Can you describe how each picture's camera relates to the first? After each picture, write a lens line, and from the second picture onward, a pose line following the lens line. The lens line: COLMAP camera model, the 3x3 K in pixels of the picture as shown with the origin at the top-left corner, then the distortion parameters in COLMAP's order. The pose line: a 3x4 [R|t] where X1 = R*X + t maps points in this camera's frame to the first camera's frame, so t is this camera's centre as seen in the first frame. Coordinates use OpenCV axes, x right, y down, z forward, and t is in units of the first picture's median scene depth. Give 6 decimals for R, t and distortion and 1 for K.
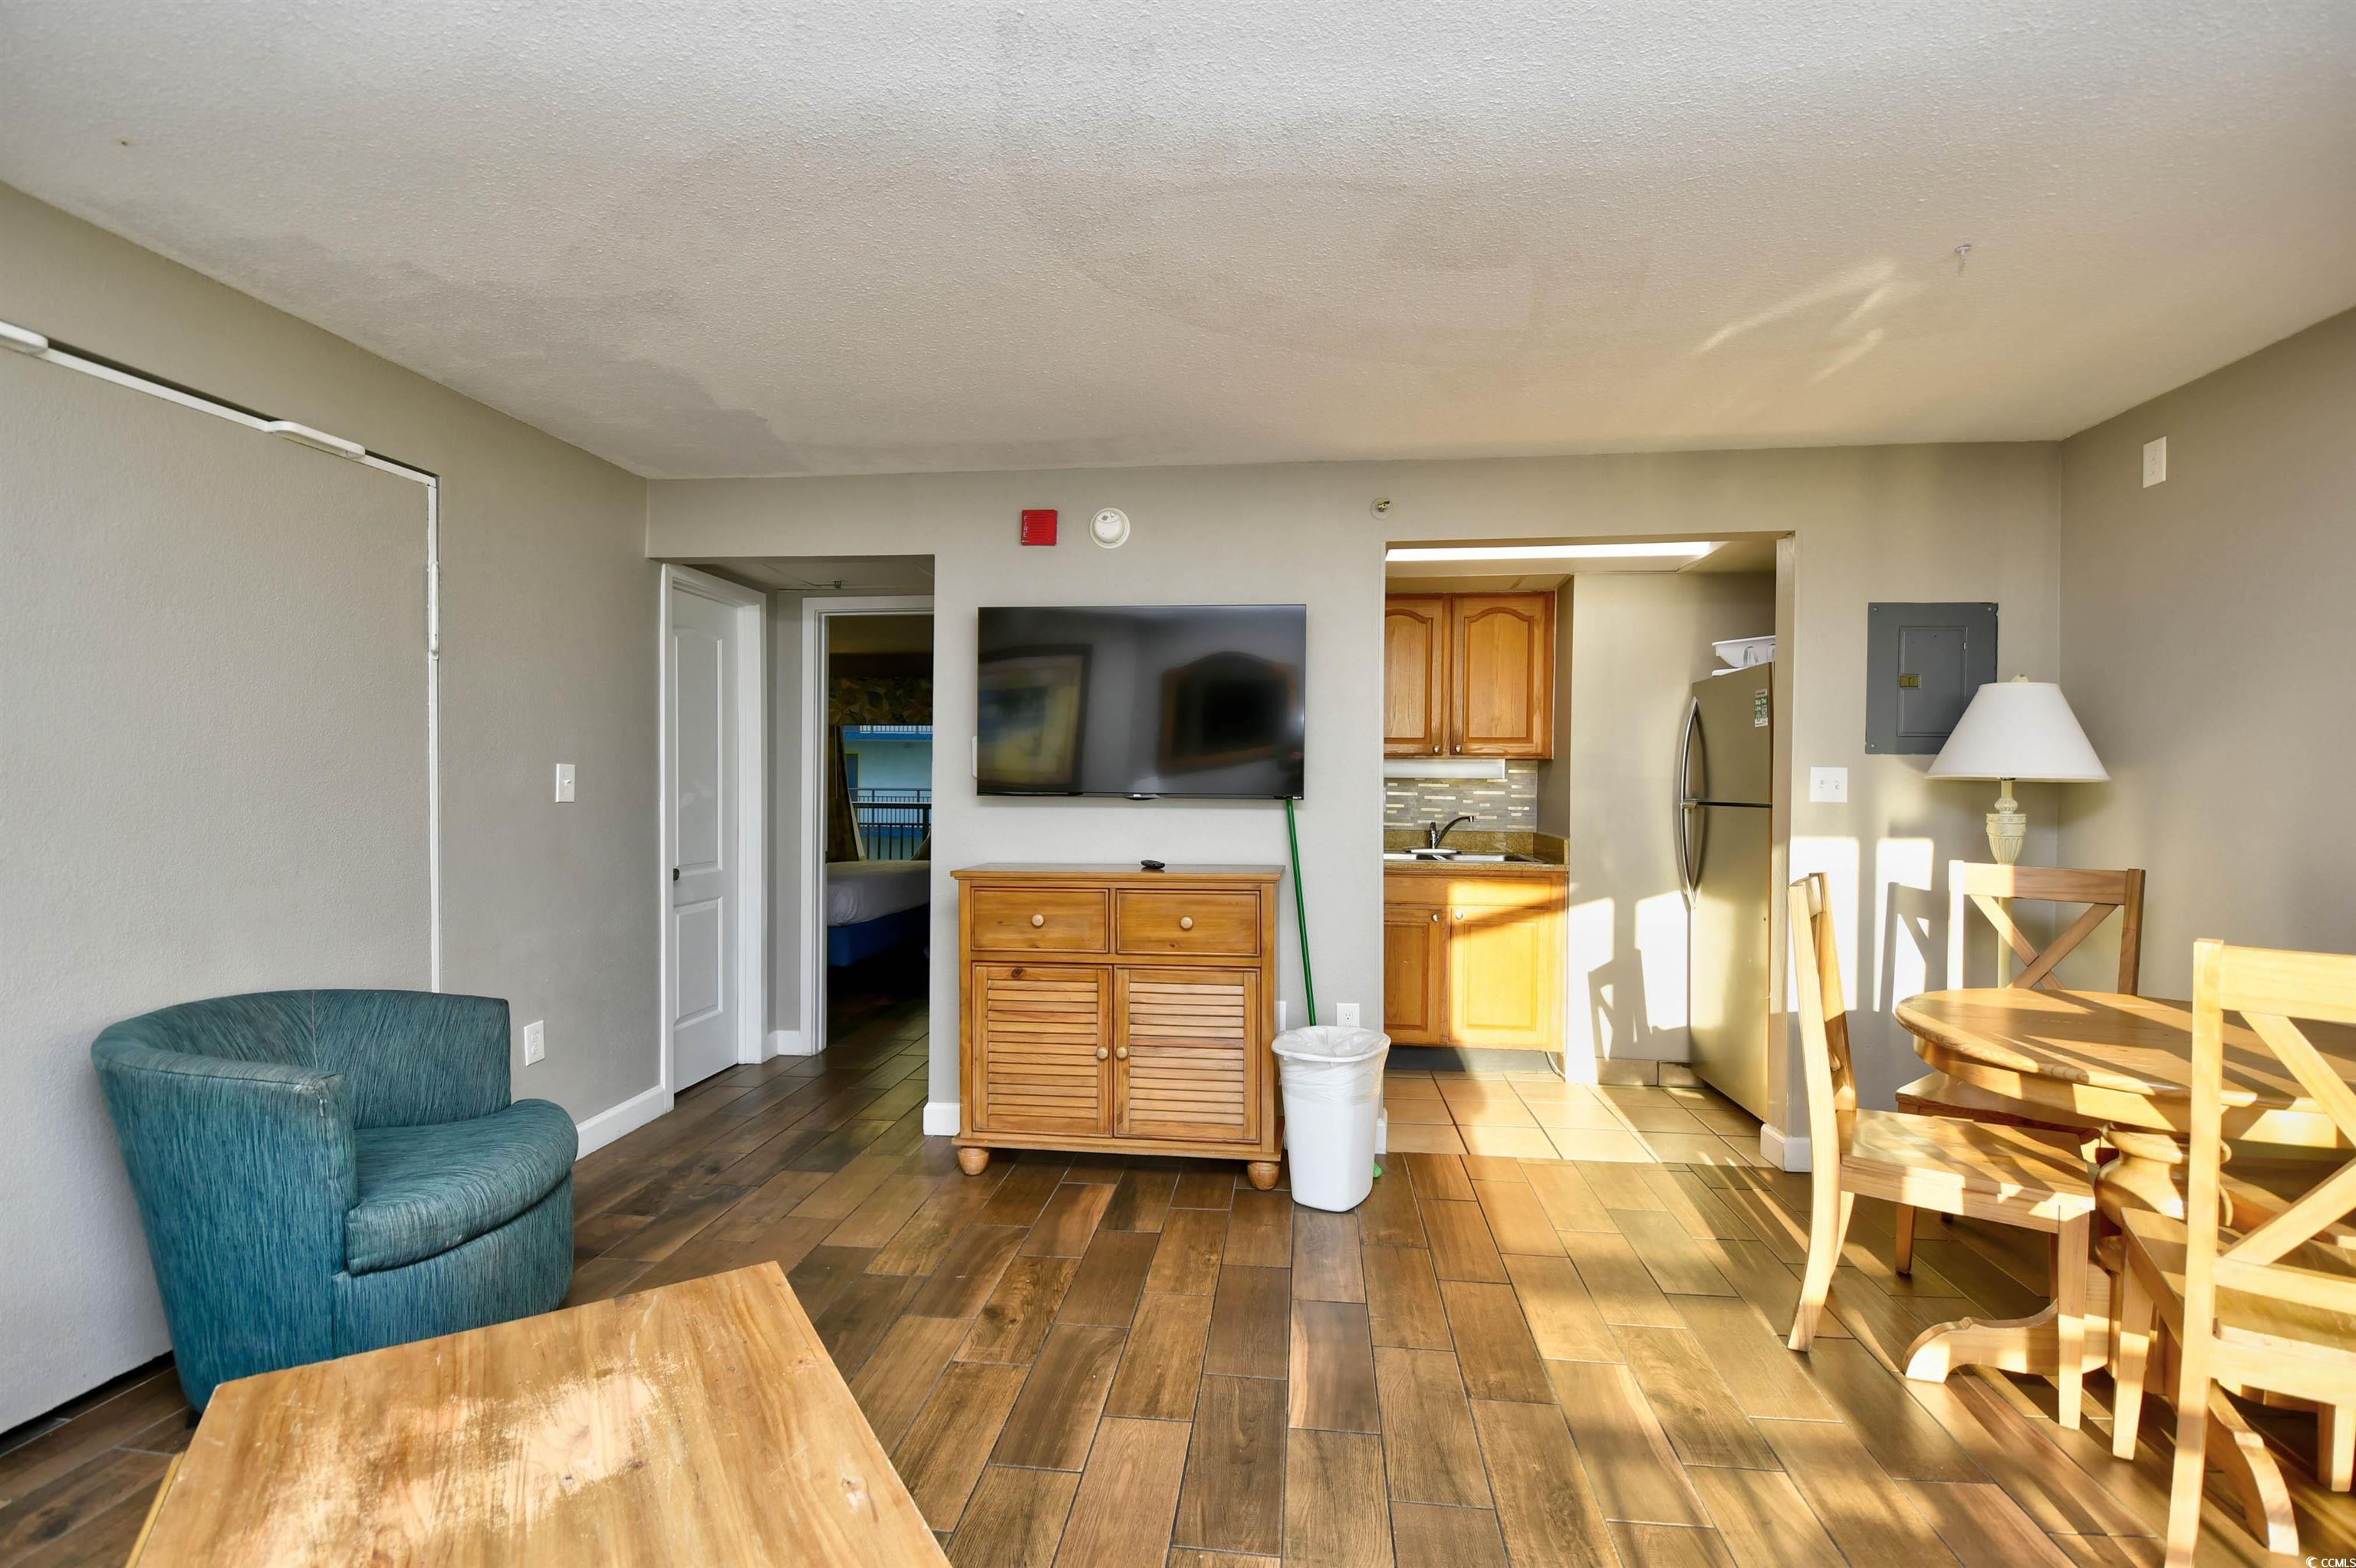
lens RADIAL K [[1008.7, 0, 1193.2], [0, 1008.7, 809.0], [0, 0, 1]] dist [-0.025199, -0.000301]
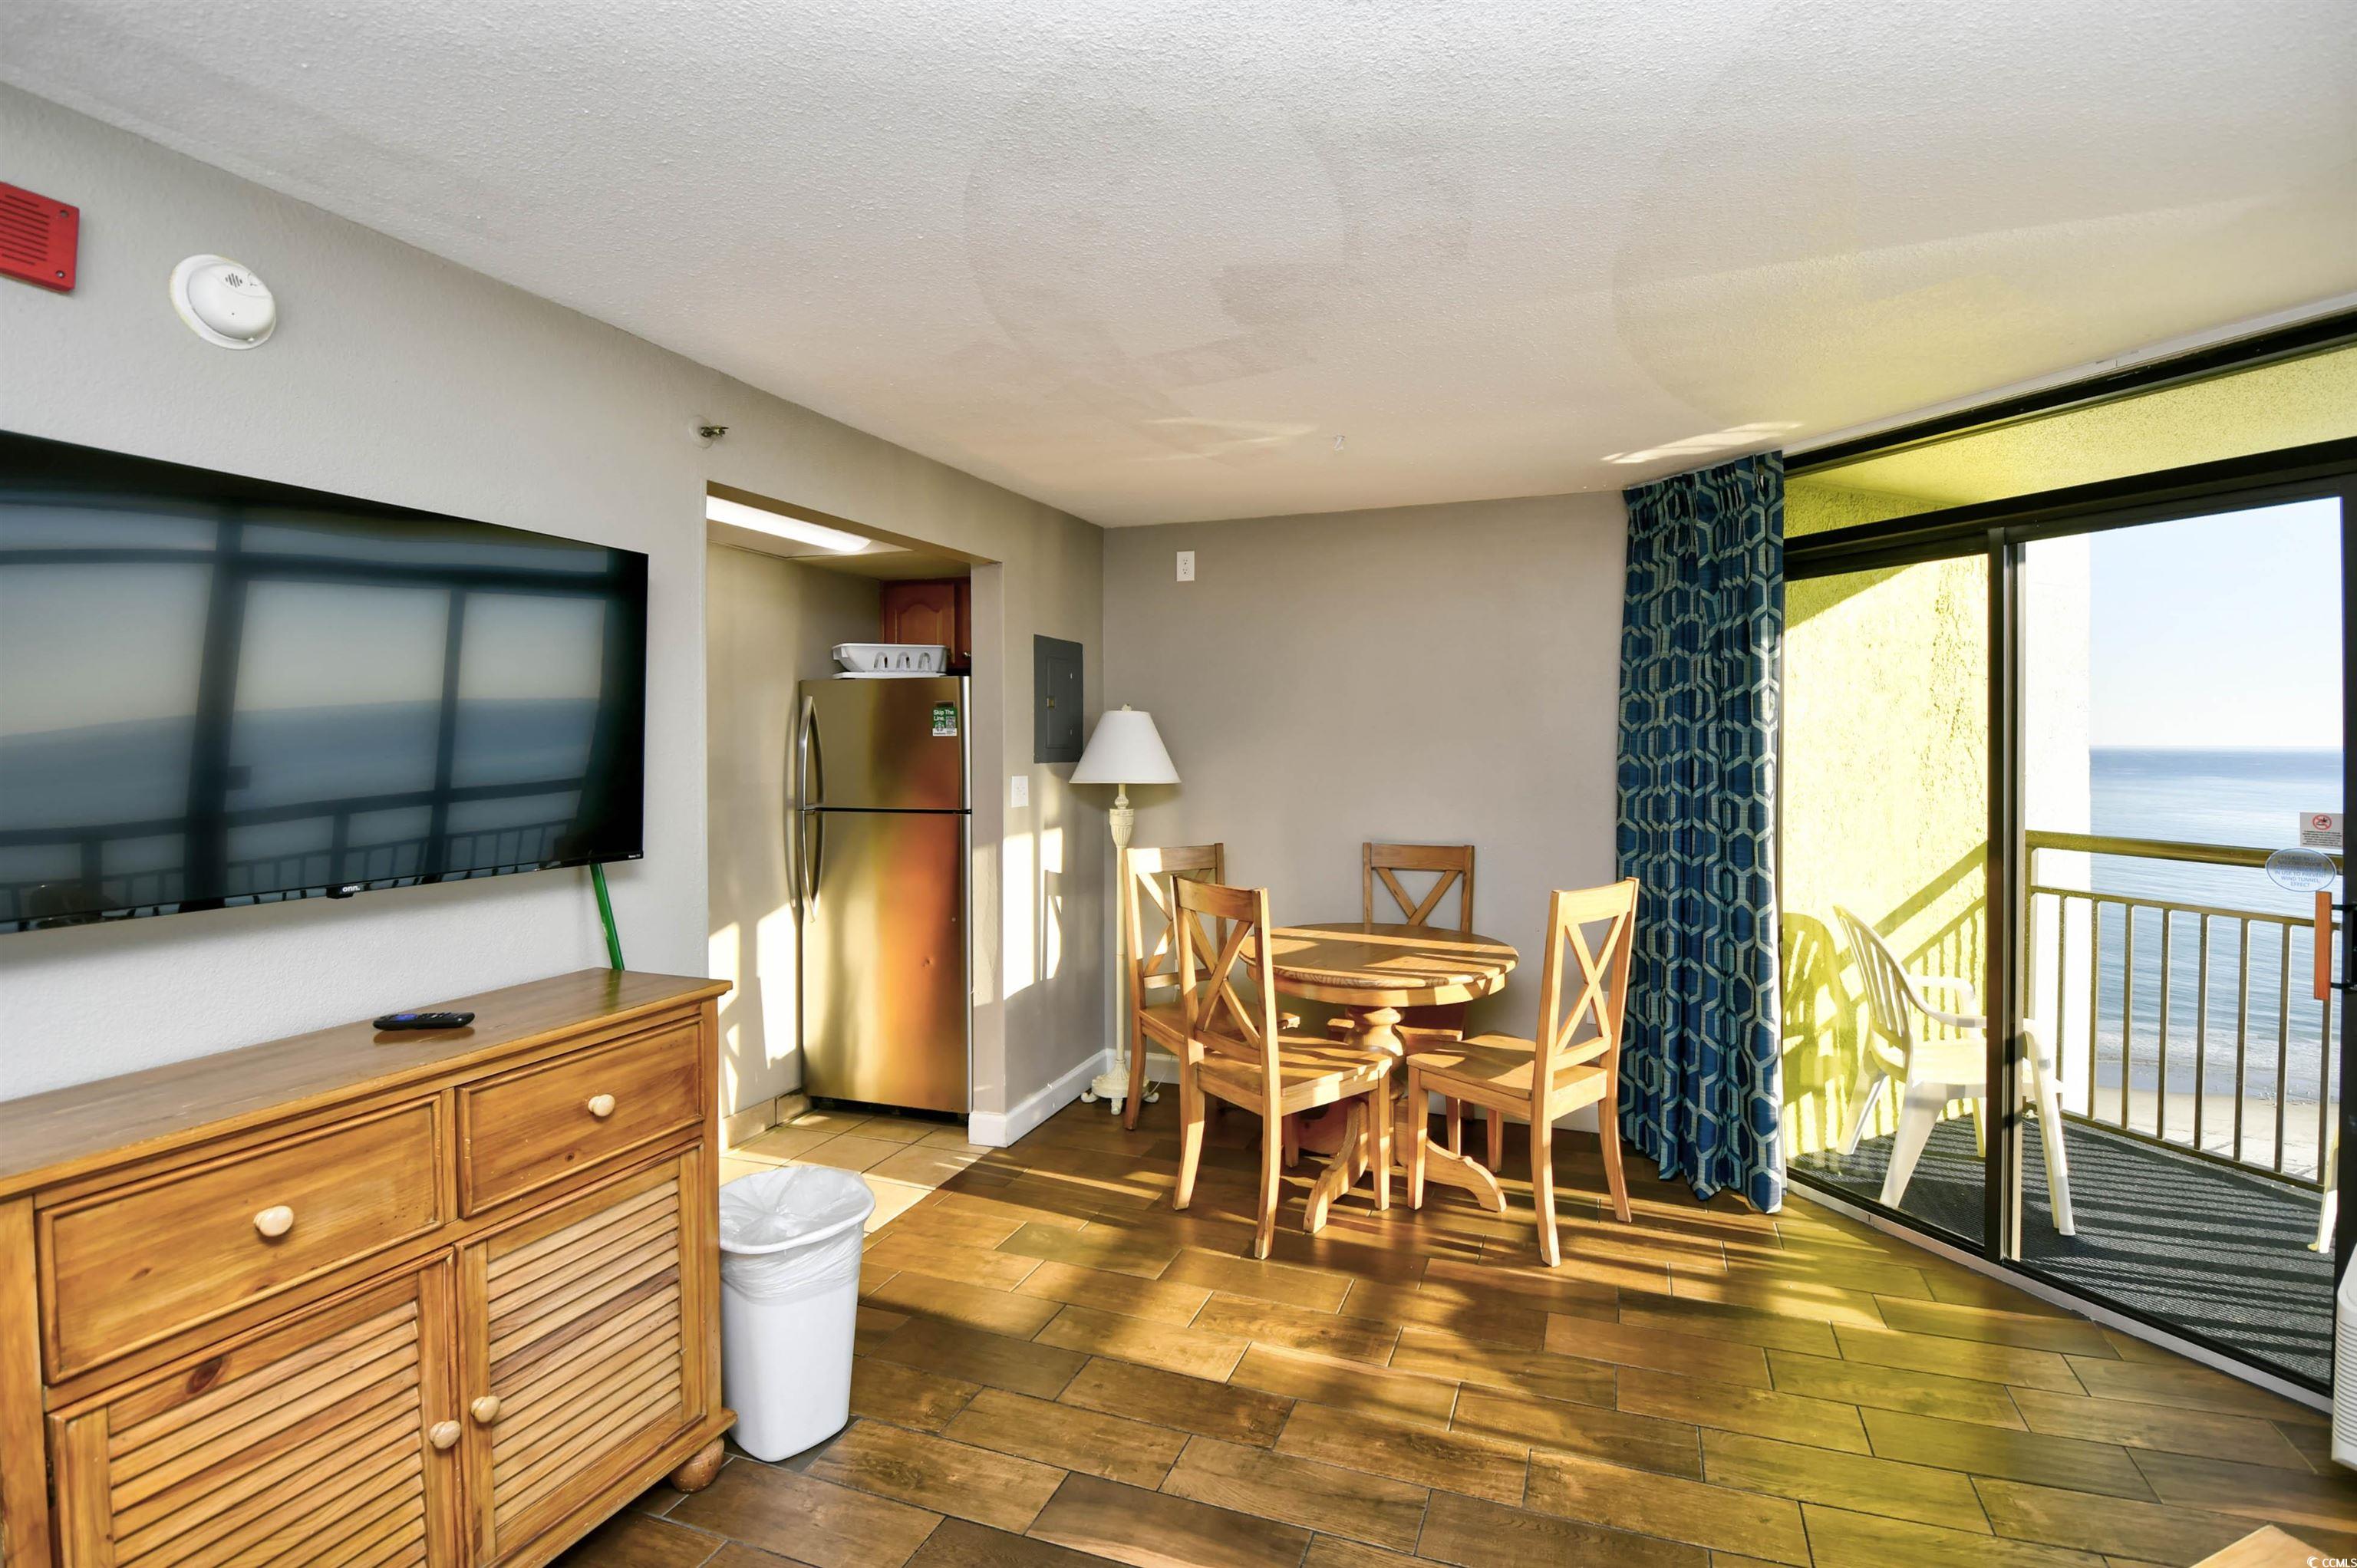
lens RADIAL K [[1035.8, 0, 1276.7], [0, 1035.8, 730.7], [0, 0, 1]] dist [-0.035108, -0.000700]
pose [[0.198797, 0.002859, 0.980037, -0.478710], [0.024589, 0.999666, -0.007904, -0.080838], [-0.979732, 0.025669, 0.198660, 0.512319]]
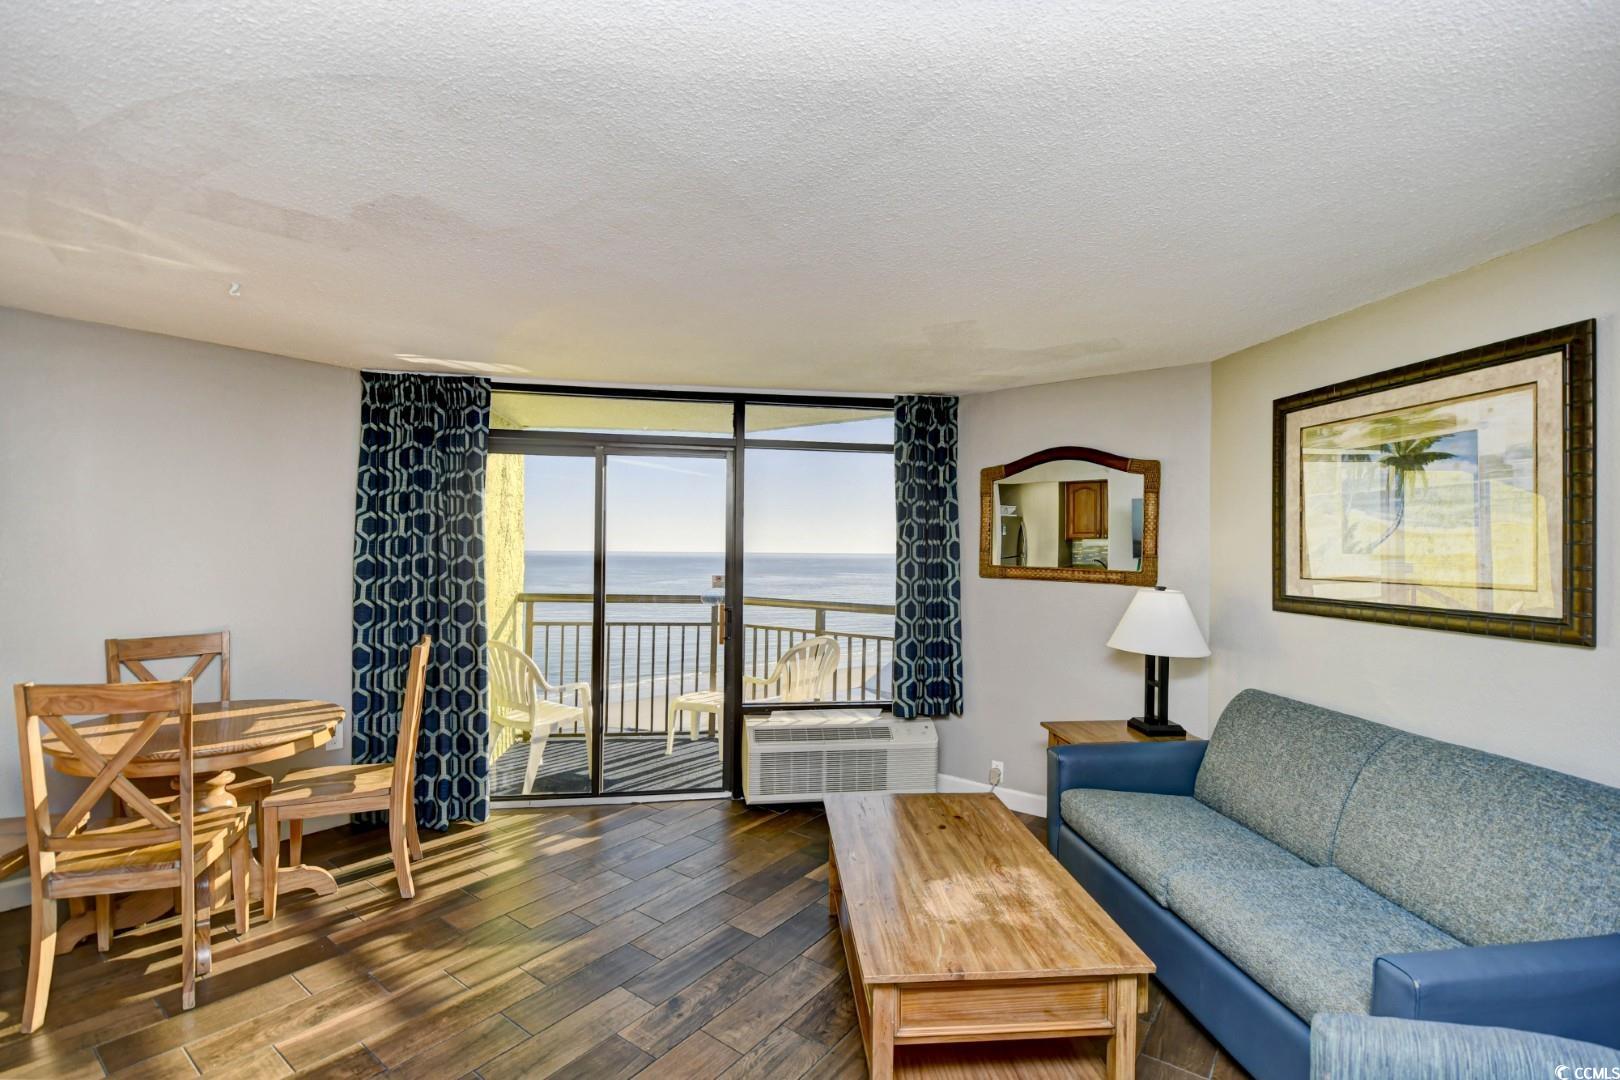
lens RADIAL K [[693.7, 0, 810.0], [0, 693.7, 540.0], [0, 0, 1]] dist [-0.024502, -0.013817]
pose [[-0.880535, -0.008713, 0.473902, -0.422443], [-0.003874, 0.999930, 0.011186, -0.094067], [-0.473966, 0.008014, -0.880507, 1.021392]]
